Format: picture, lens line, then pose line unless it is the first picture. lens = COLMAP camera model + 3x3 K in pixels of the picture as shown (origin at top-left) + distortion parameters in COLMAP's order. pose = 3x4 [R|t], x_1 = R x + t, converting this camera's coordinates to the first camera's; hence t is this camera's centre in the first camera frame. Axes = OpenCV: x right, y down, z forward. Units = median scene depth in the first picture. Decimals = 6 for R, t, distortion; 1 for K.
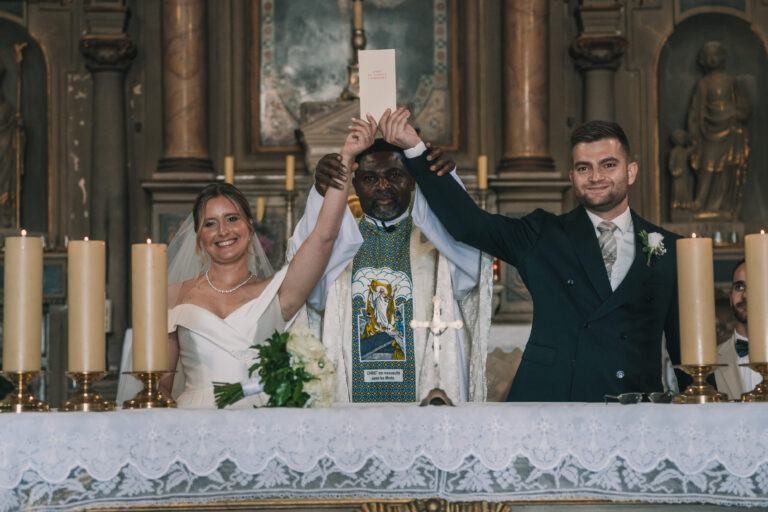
lens RADIAL K [[2005.4, 0, 379.3], [0, 2005.4, 253.8], [0, 0, 1]] dist [0.437126, 0.000000]
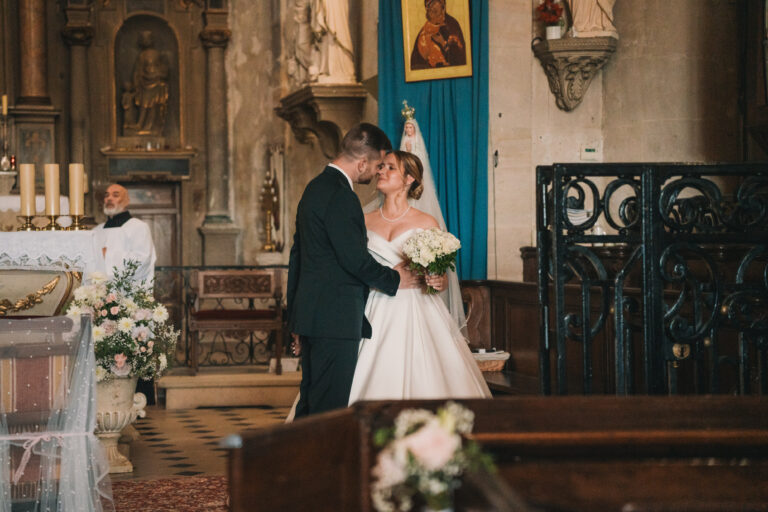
lens RADIAL K [[1668.7, 0, 383.7], [0, 1668.7, 254.6], [0, 0, 1]] dist [0.344142, 0.000000]
pose [[0.978324, -0.000780, 0.207081, 0.065226], [-0.014655, 0.997225, 0.072992, -0.023564], [-0.206563, -0.074444, 0.975597, -0.467777]]
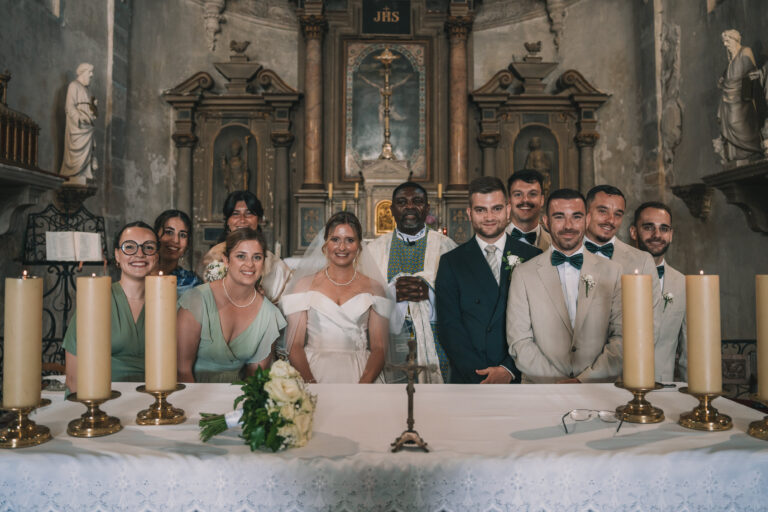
lens RADIAL K [[630.0, 0, 382.5], [0, 630.0, 230.2], [0, 0, 1]] dist [-0.094792, 0.057450]
pose [[0.999414, 0.010602, -0.032557, 0.009242], [-0.009543, 0.999426, 0.032517, -0.017525], [0.032883, -0.032188, 0.998941, 0.265959]]
